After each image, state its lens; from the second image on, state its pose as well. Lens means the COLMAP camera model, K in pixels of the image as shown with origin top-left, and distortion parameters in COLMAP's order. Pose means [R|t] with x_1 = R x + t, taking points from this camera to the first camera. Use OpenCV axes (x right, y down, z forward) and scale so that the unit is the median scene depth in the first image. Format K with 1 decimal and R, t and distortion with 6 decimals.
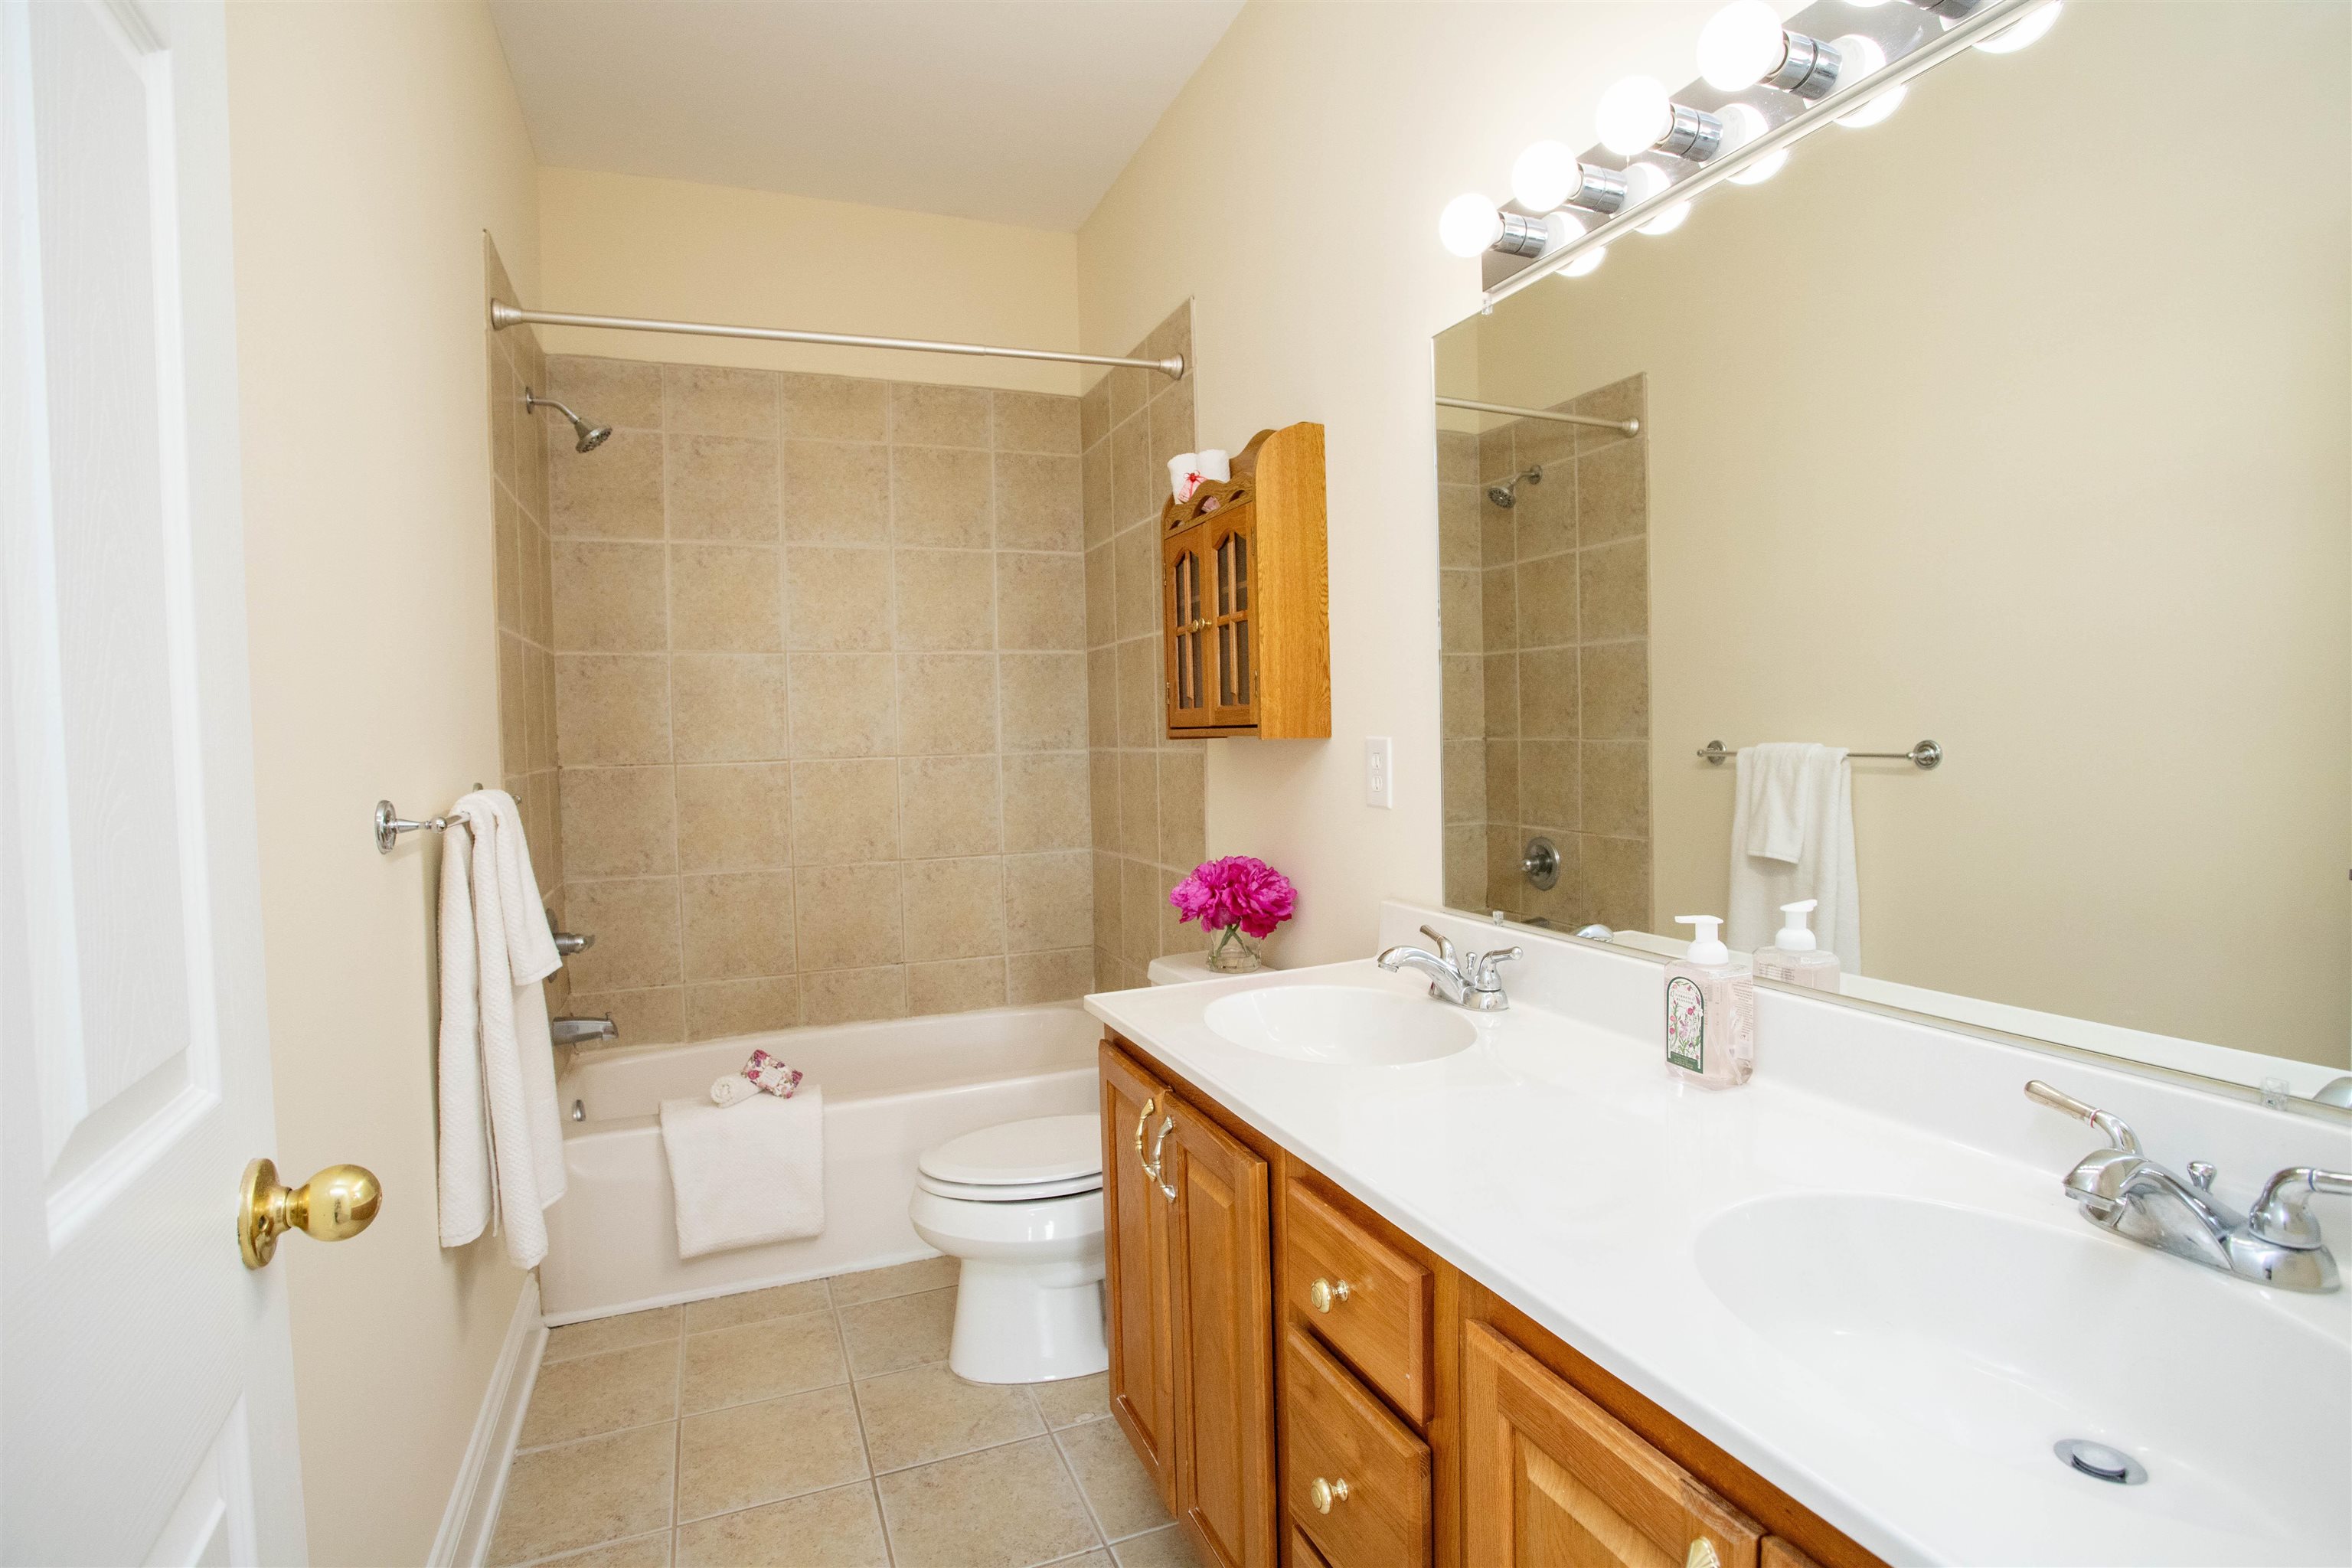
lens RADIAL K [[1140.0, 0, 1164.1], [0, 1140.0, 785.1], [0, 0, 1]] dist [-0.069677, 0.024953]
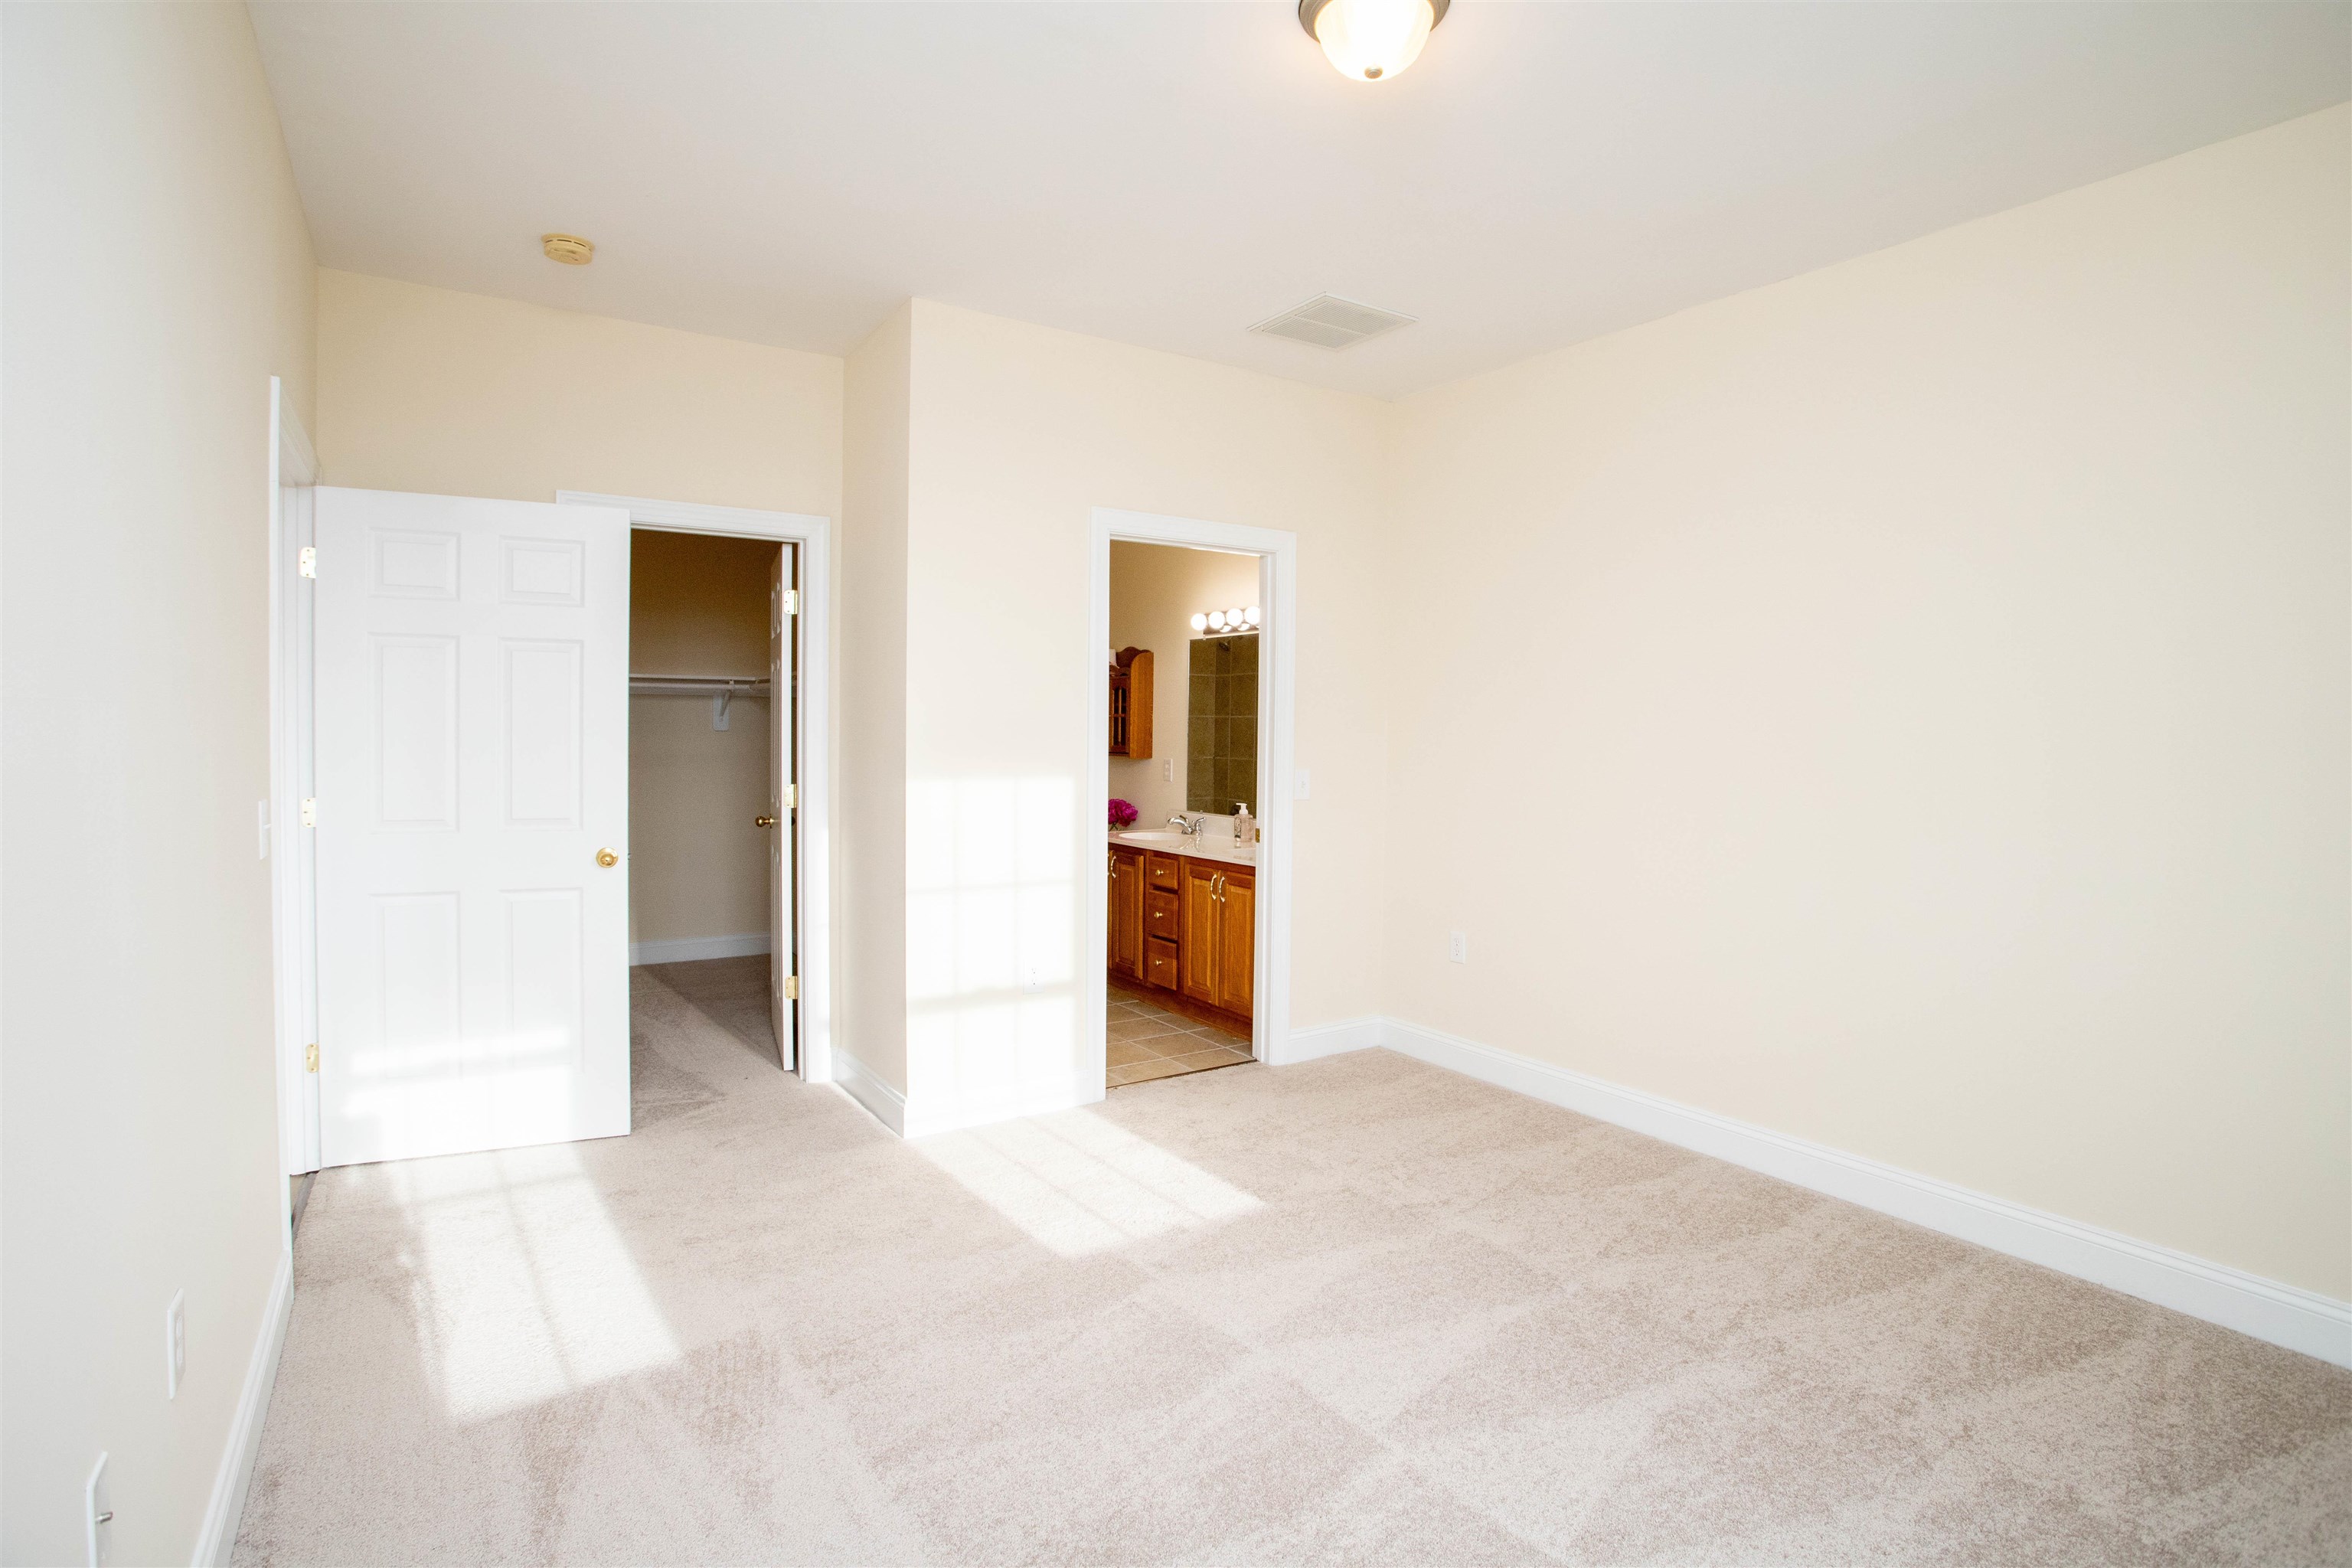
lens RADIAL K [[1140.0, 0, 1171.5], [0, 1140.0, 788.1], [0, 0, 1]] dist [-0.069677, 0.024953]
pose [[0.979200, 0.023409, 0.201540, -0.403051], [-0.023013, 0.999726, -0.004309, 0.049433], [-0.201586, -0.000419, 0.979471, -1.936037]]
